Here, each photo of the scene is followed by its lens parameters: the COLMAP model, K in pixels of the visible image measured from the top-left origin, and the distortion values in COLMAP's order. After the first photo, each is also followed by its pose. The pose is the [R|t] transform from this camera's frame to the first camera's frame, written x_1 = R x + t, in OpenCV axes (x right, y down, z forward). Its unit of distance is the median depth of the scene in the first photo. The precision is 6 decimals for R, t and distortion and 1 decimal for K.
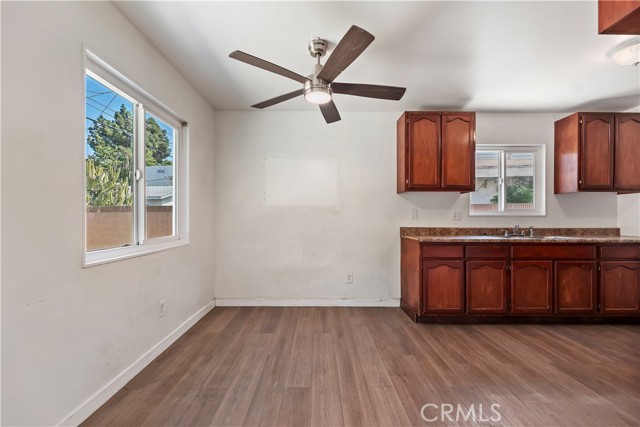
lens RADIAL K [[263.0, 0, 320.2], [0, 263.0, 221.4], [0, 0, 1]] dist [0.000738, 0.000192]
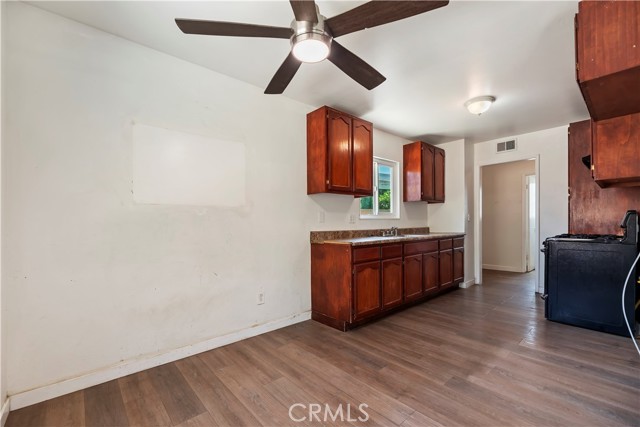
lens RADIAL K [[273.0, 0, 317.3], [0, 273.0, 225.9], [0, 0, 1]] dist [0.000713, 0.000104]
pose [[0.758797, -0.018882, 0.651054, -0.326171], [0.018321, 0.999803, 0.007644, -0.004790], [-0.651070, 0.006128, 0.758993, 0.296078]]
